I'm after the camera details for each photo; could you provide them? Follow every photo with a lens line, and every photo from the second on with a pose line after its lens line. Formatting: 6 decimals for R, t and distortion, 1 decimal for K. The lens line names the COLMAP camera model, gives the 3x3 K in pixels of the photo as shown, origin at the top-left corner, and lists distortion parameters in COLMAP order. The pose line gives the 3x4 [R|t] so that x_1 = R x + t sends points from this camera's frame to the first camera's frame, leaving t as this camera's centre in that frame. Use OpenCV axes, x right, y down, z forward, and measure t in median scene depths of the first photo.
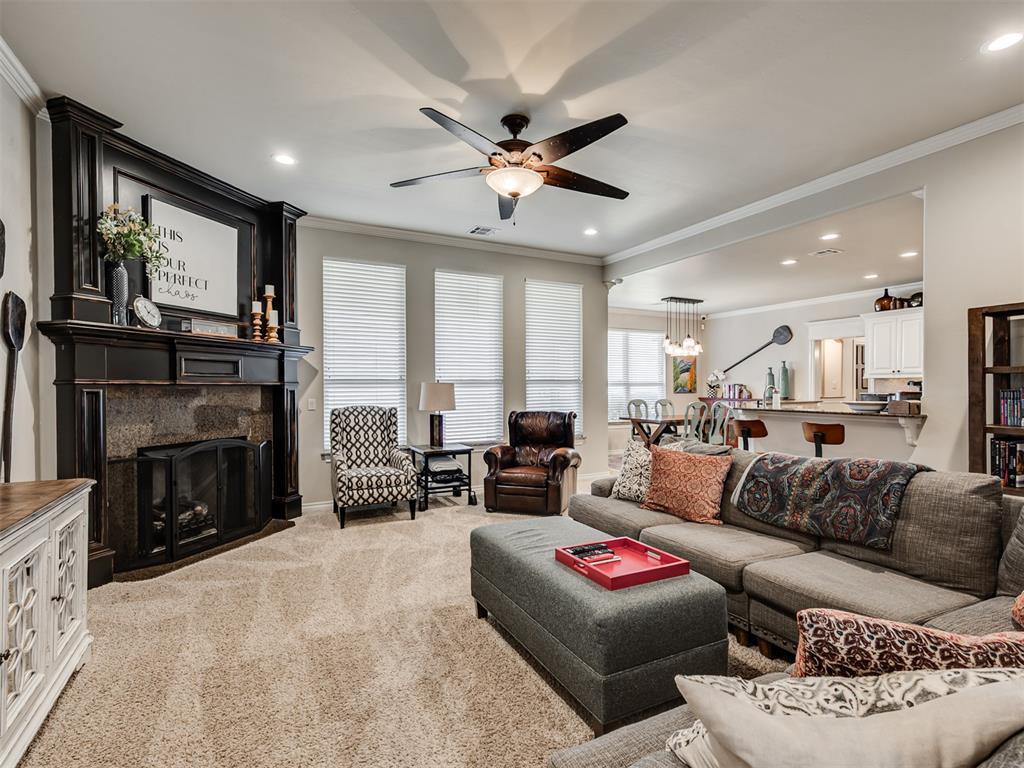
lens RADIAL K [[506.3, 0, 516.4], [0, 506.3, 391.2], [0, 0, 1]] dist [0.005136, 0.000459]
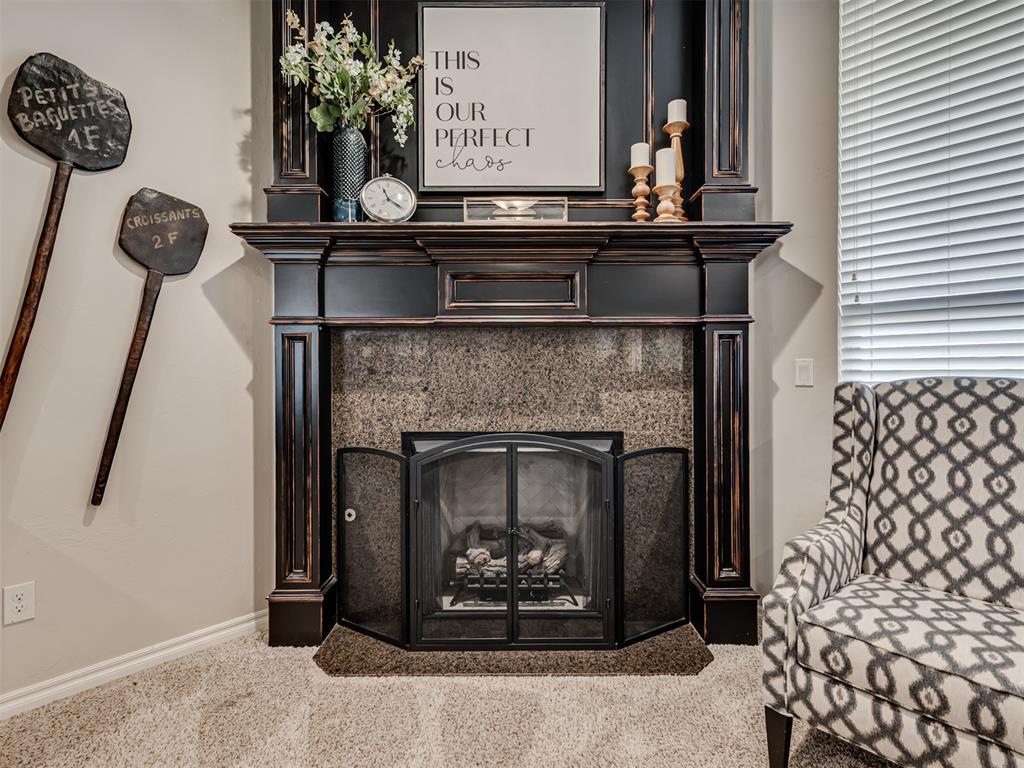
lens RADIAL K [[498.0, 0, 524.4], [0, 498.0, 374.2], [0, 0, 1]] dist [0.011687, 0.000159]
pose [[0.293594, 0.006799, -0.955906, -0.104306], [-0.003926, 0.999975, 0.005907, 0.030067], [0.955922, 0.002018, 0.293613, 0.754789]]
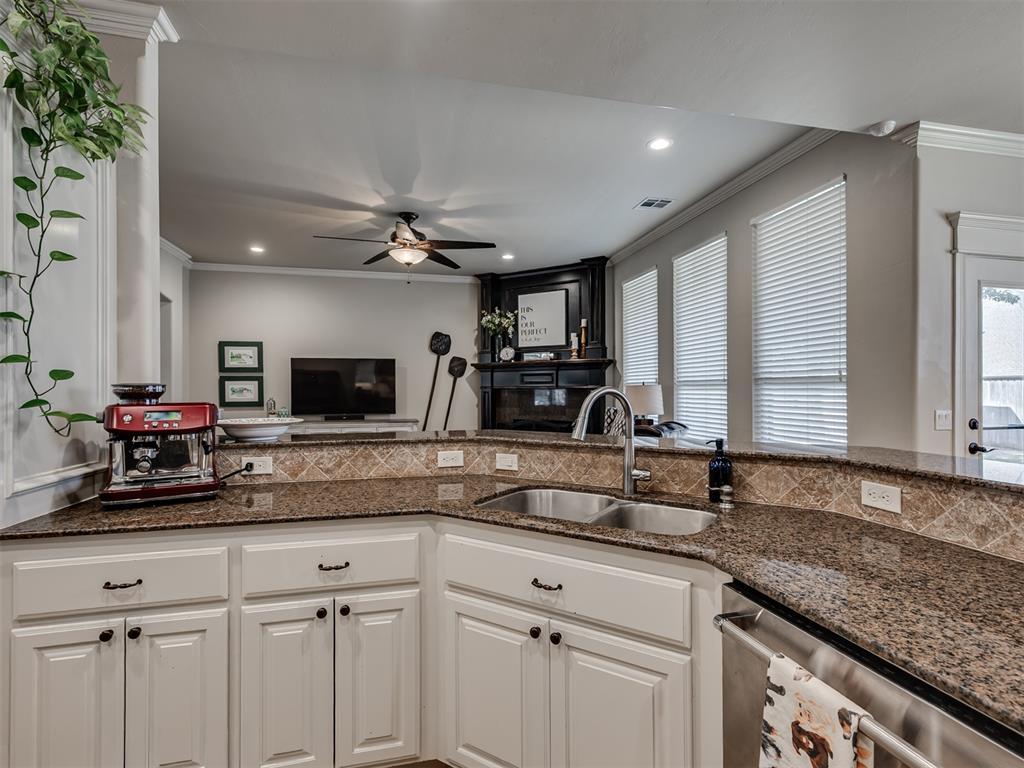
lens RADIAL K [[506.3, 0, 516.4], [0, 506.3, 391.2], [0, 0, 1]] dist [0.005136, 0.000459]
pose [[-0.247324, 0.007766, -0.968902, 0.971891], [0.000515, 0.999969, 0.007883, -0.015148], [0.968933, 0.001450, -0.247320, 1.188918]]
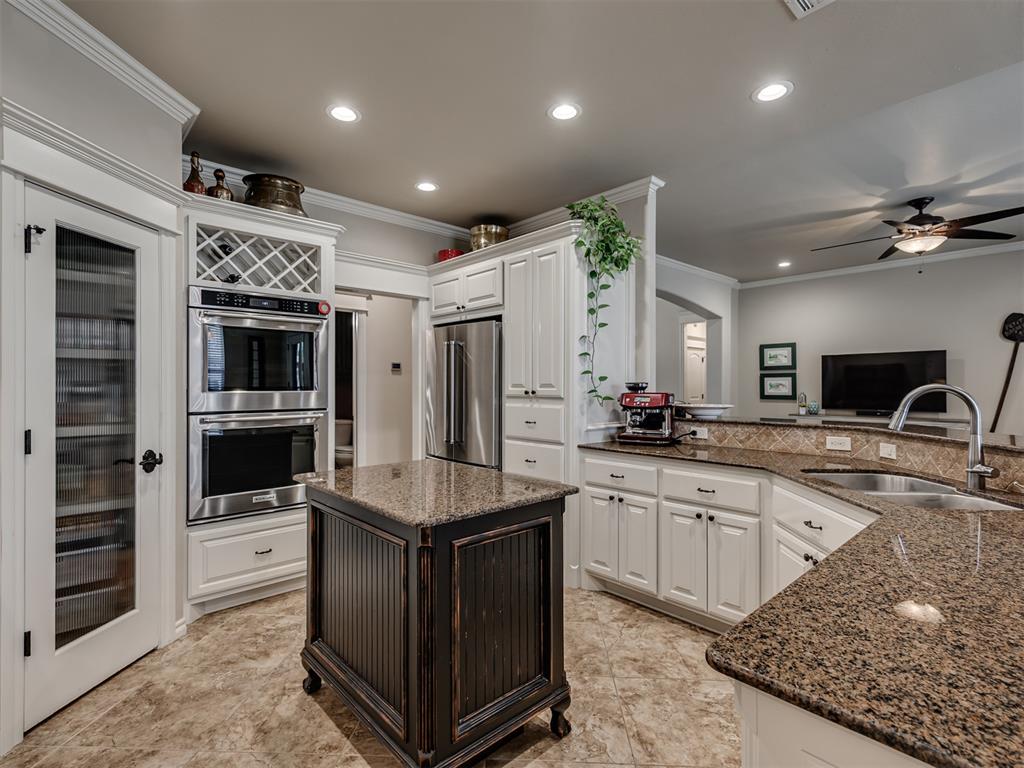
lens RADIAL K [[516.9, 0, 531.6], [0, 516.9, 392.4], [0, 0, 1]] dist [0.011295, 0.000615]
pose [[-0.961328, 0.008032, -0.275288, 1.024443], [0.003121, 0.999828, 0.018272, -0.017576], [0.275388, 0.016706, -0.961188, 1.495759]]
